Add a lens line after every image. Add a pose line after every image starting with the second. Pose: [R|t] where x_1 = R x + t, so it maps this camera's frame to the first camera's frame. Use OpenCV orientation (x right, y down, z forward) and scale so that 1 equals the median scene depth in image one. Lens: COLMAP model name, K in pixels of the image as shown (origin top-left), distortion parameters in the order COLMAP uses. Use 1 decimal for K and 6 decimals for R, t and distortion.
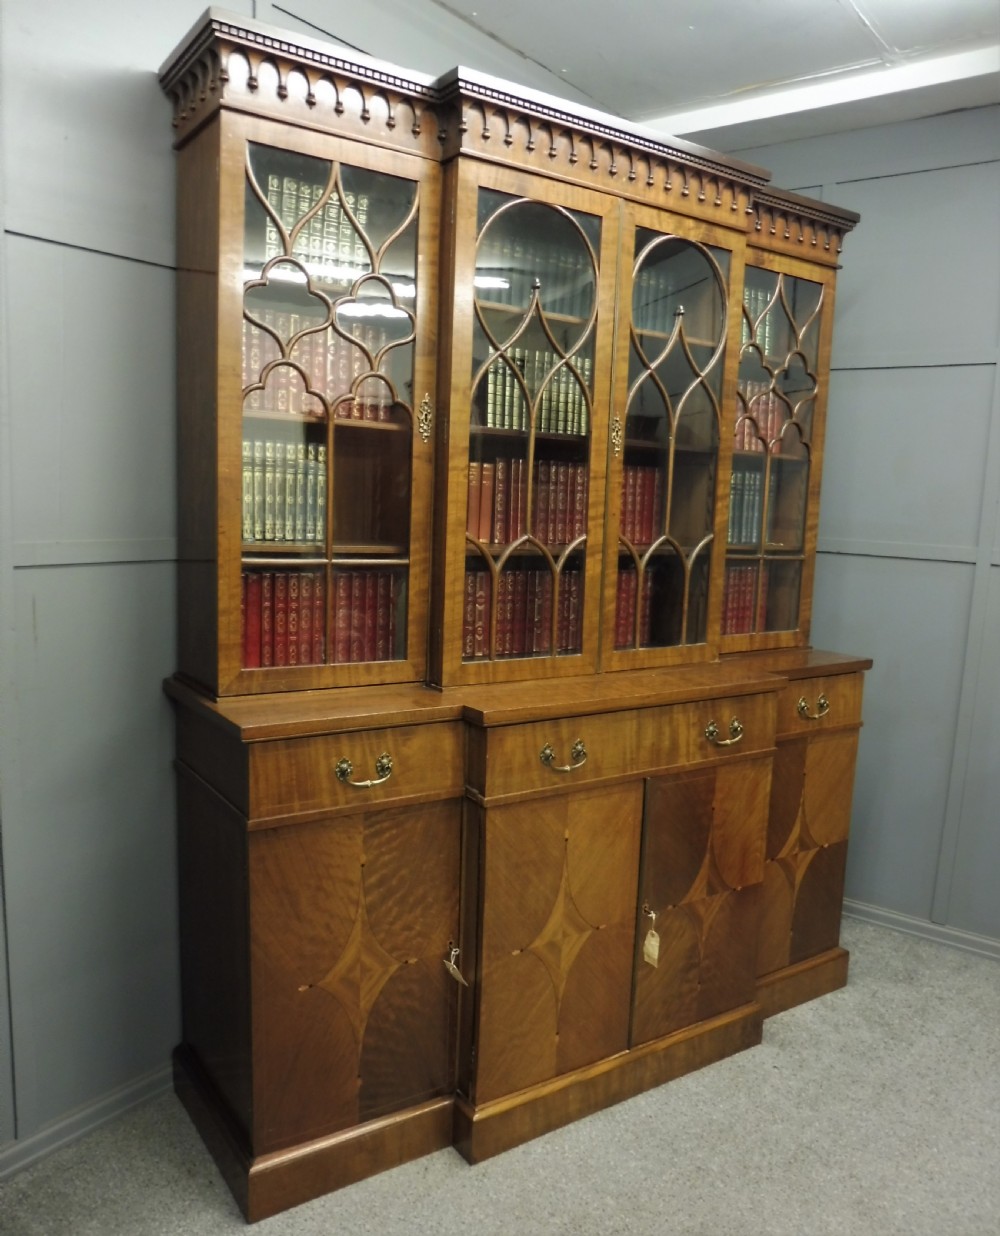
lens RADIAL K [[954.9, 0, 492.5], [0, 954.9, 644.1], [0, 0, 1]] dist [-0.049369, 0.000265]
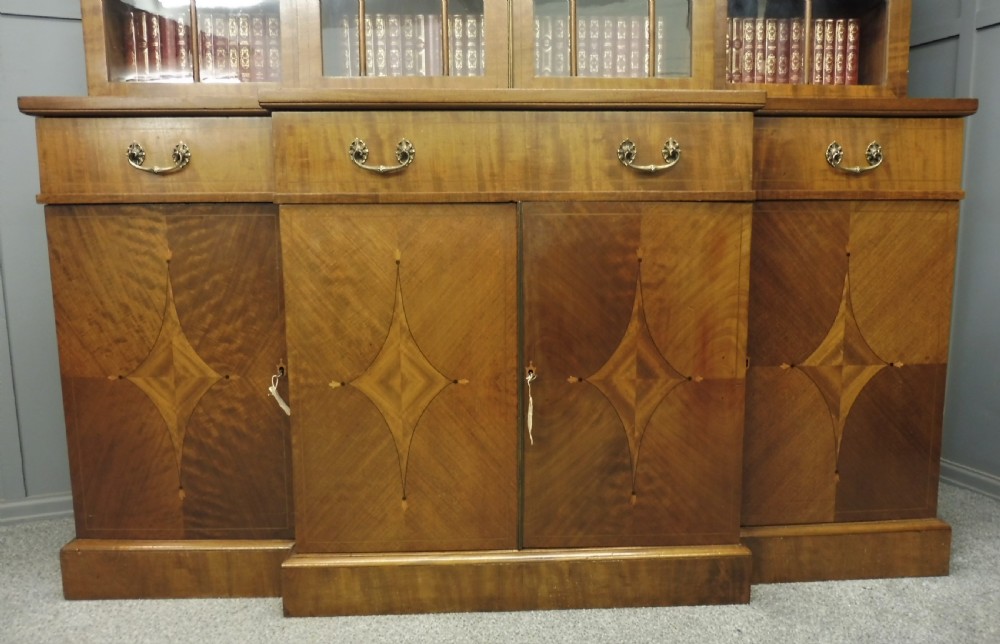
lens RADIAL K [[729.2, 0, 513.7], [0, 729.2, 317.9], [0, 0, 1]] dist [-0.038867, -0.001455]
pose [[0.855794, 0.028779, -0.516516, 0.495500], [-0.041312, 0.999065, -0.012781, 0.254806], [0.515665, 0.032276, 0.856182, 0.487857]]
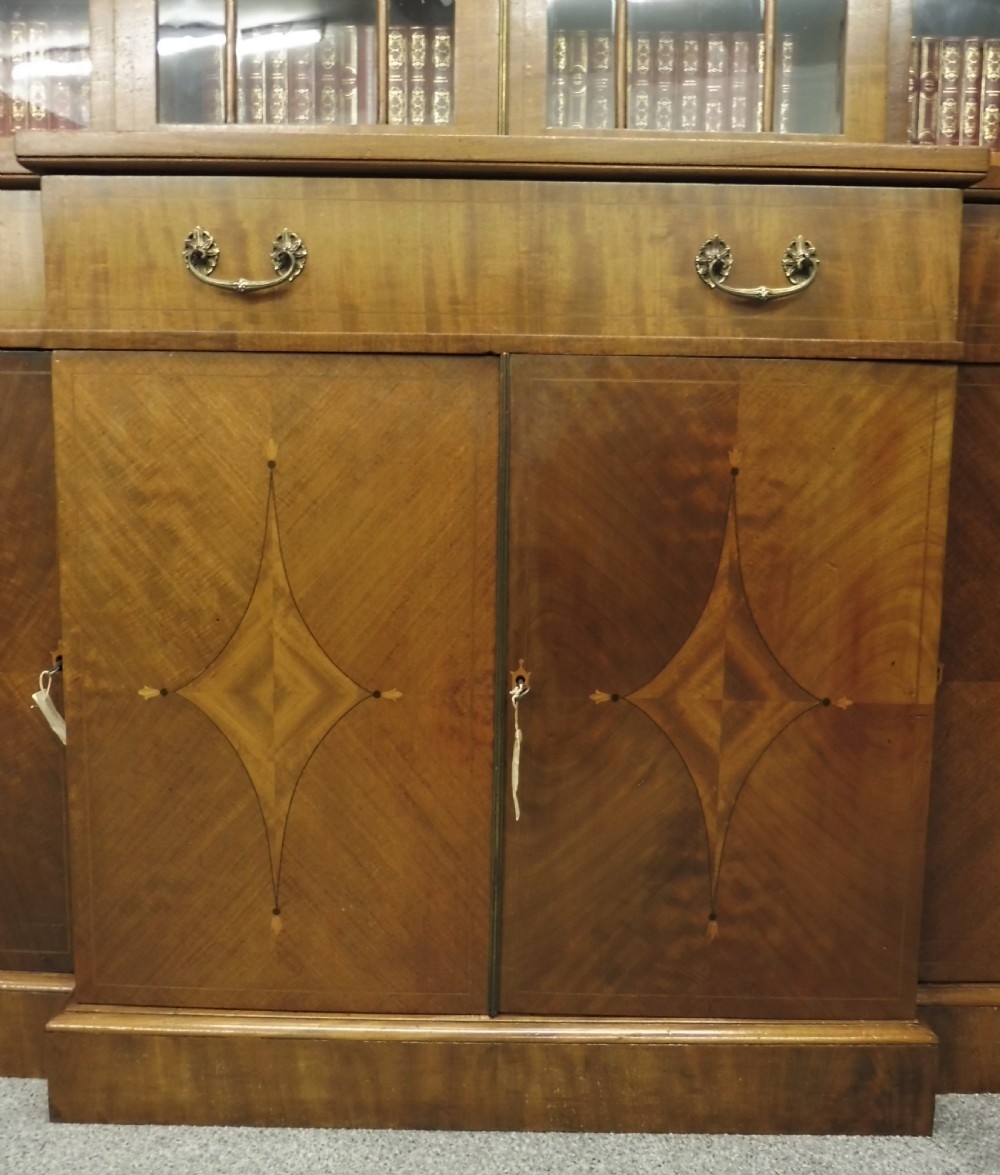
lens RADIAL K [[1116.4, 0, 509.5], [0, 1116.4, 567.9], [0, 0, 1]] dist [-0.039733, 0.000000]
pose [[0.831770, 0.045846, -0.553224, 0.455453], [-0.068220, 0.997472, -0.019907, 0.252452], [0.550913, 0.054300, 0.832794, 0.615612]]
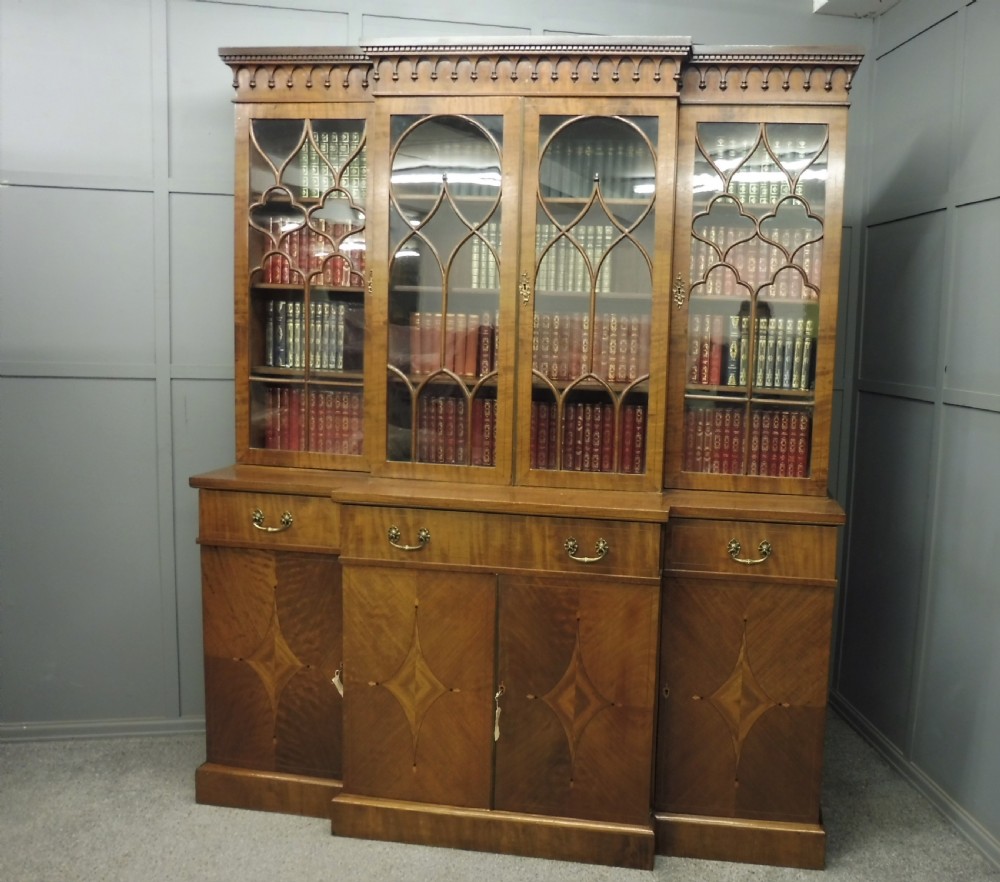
lens RADIAL K [[871.6, 0, 628.5], [0, 871.6, 429.0], [0, 0, 1]] dist [-0.040111, -0.012880]
pose [[0.765437, 0.058120, -0.640880, 0.998490], [-0.106612, 0.993604, -0.037225, -0.015675], [0.634618, 0.096819, 0.766738, 0.268545]]
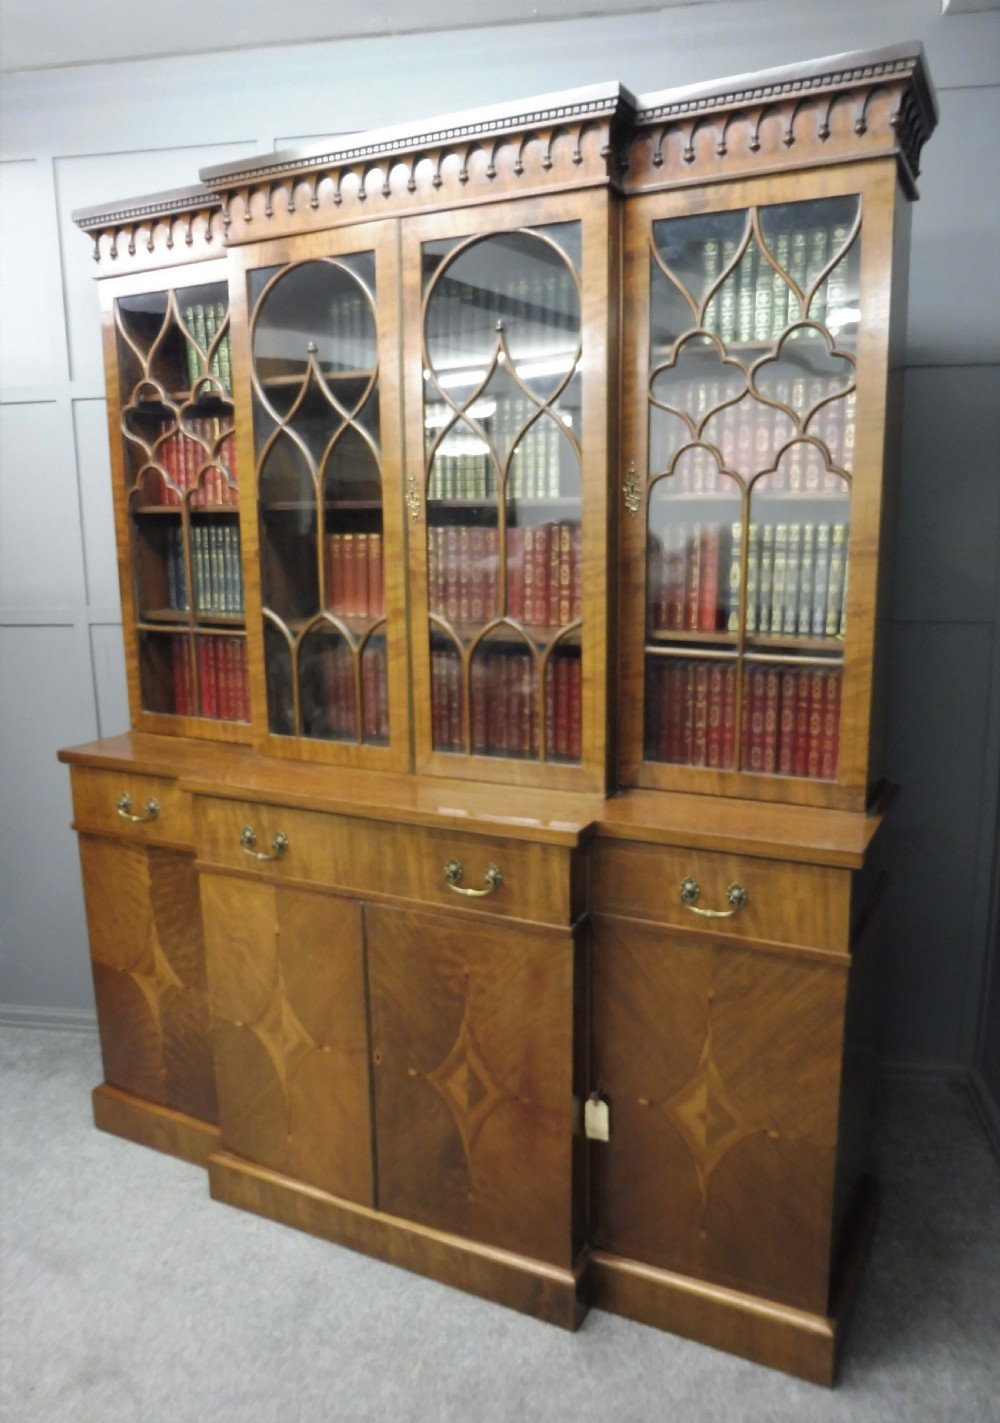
lens RADIAL K [[1009.3, 0, 553.1], [0, 1009.3, 712.5], [0, 0, 1]] dist [-0.056584, 0.005818]
pose [[0.512355, 0.116774, -0.850797, 1.027691], [-0.107031, 0.991670, 0.071654, -0.112946], [0.852078, 0.054349, 0.520586, 0.685742]]
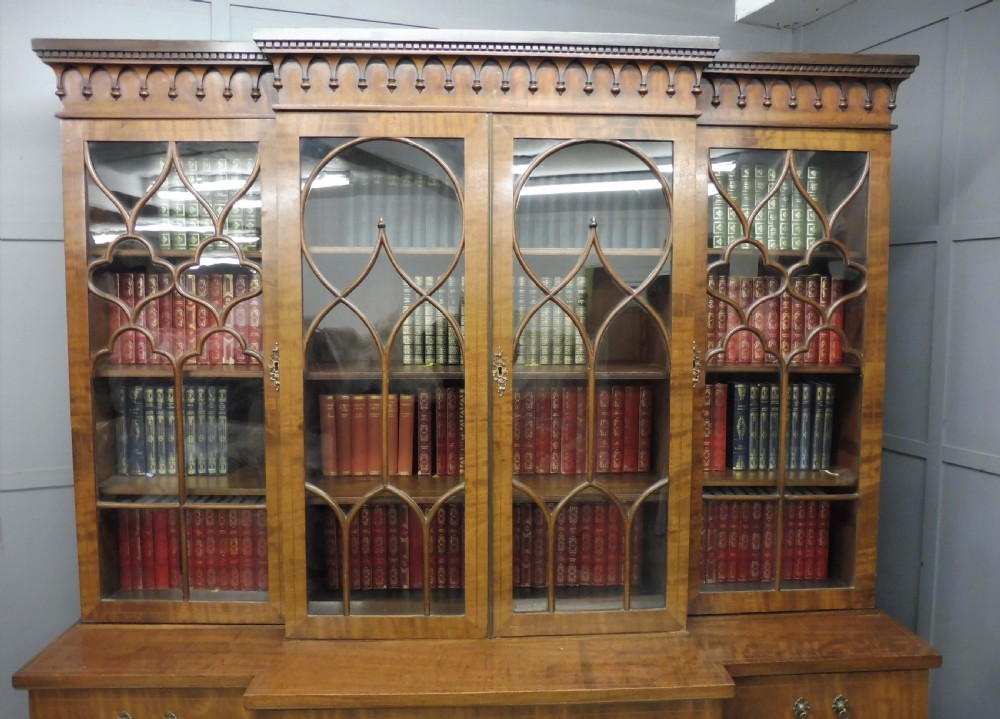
lens RADIAL K [[717.4, 0, 505.9], [0, 717.4, 352.6], [0, 0, 1]] dist [-0.057078, 0.020833]
pose [[0.856275, 0.002021, -0.516516, 0.503421], [-0.050181, 0.995587, -0.079296, -0.196076], [0.514077, 0.093818, 0.852598, 0.458078]]
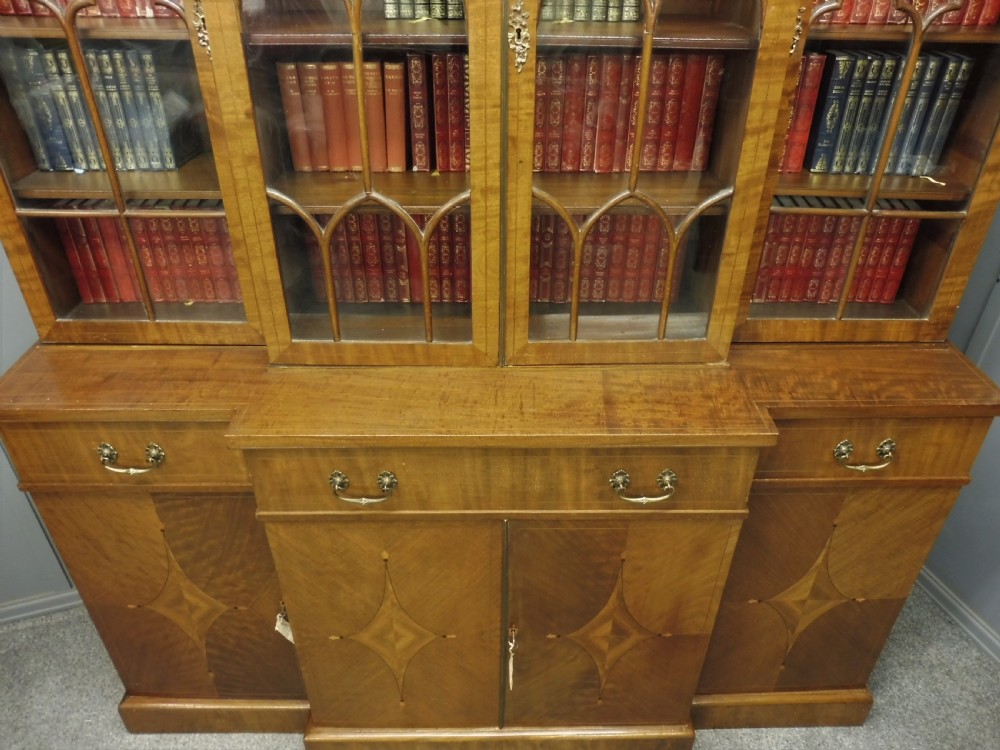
lens RADIAL K [[711.3, 0, 505.3], [0, 711.3, 375.1], [0, 0, 1]] dist [-0.050777, 0.014822]
pose [[0.842020, 0.273652, -0.464885, 0.417364], [-0.063242, 0.905913, 0.418715, -0.222447], [0.535727, -0.323166, 0.780103, 0.596603]]
